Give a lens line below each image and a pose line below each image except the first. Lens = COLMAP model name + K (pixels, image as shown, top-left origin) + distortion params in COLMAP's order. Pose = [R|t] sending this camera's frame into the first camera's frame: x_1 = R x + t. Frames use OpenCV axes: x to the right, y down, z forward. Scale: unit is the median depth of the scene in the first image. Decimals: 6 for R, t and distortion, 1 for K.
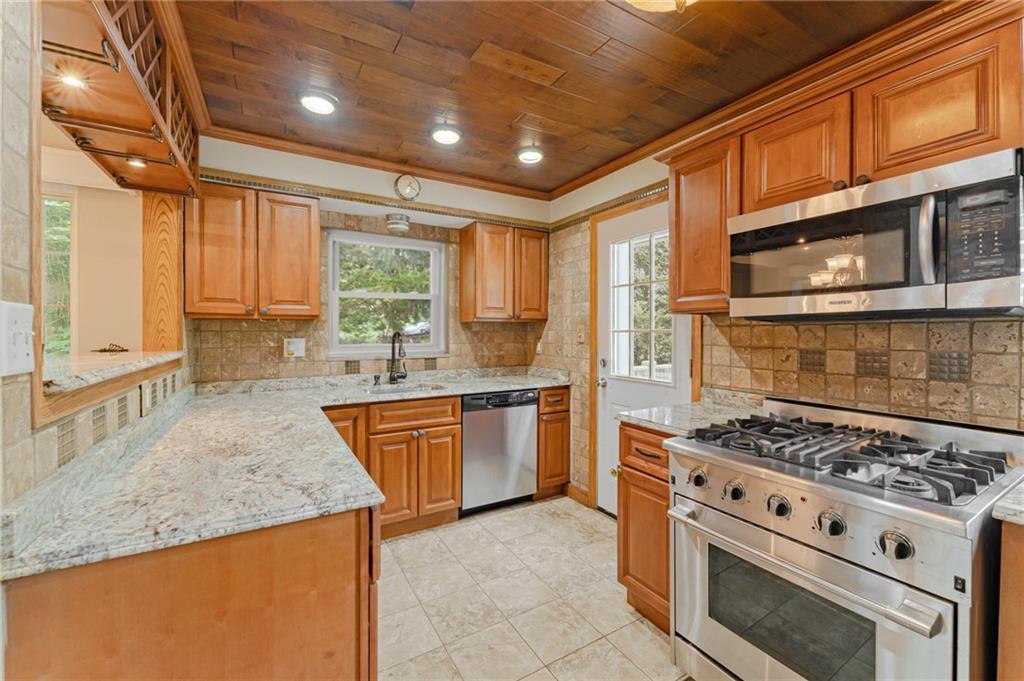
lens RADIAL K [[420.3, 0, 494.1], [0, 420.3, 333.5], [0, 0, 1]] dist [-0.001461, -0.000171]
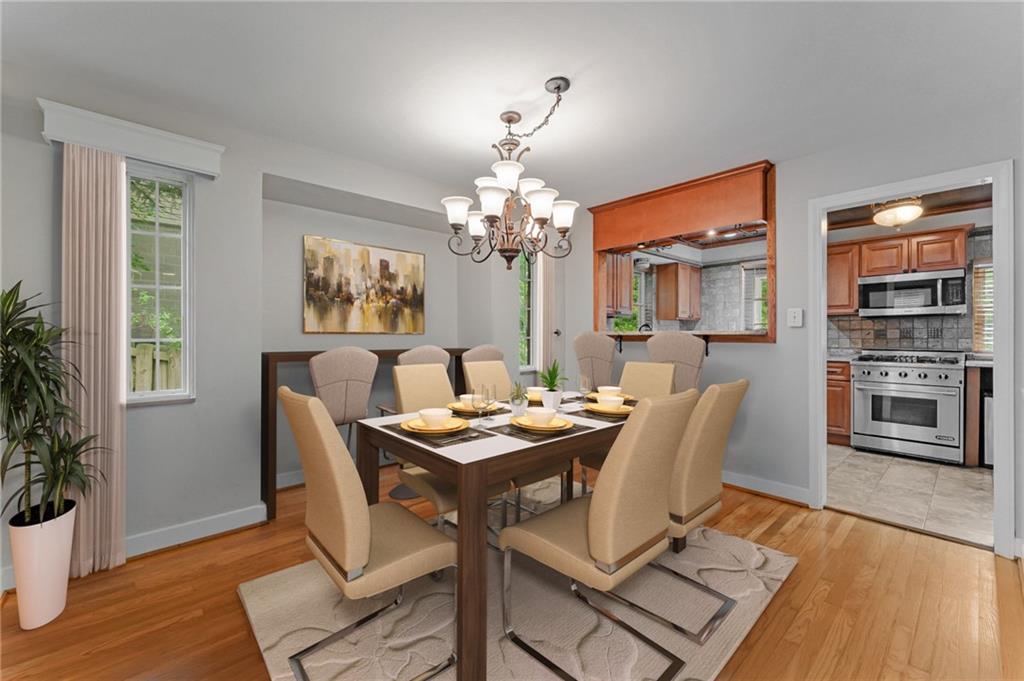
lens RADIAL K [[420.3, 0, 504.7], [0, 420.3, 333.1], [0, 0, 1]] dist [-0.001461, -0.000171]
pose [[0.979382, -0.000974, 0.202014, -2.196138], [0.002624, 0.999965, -0.007899, 0.083068], [-0.201999, 0.008266, 0.979351, -1.135050]]
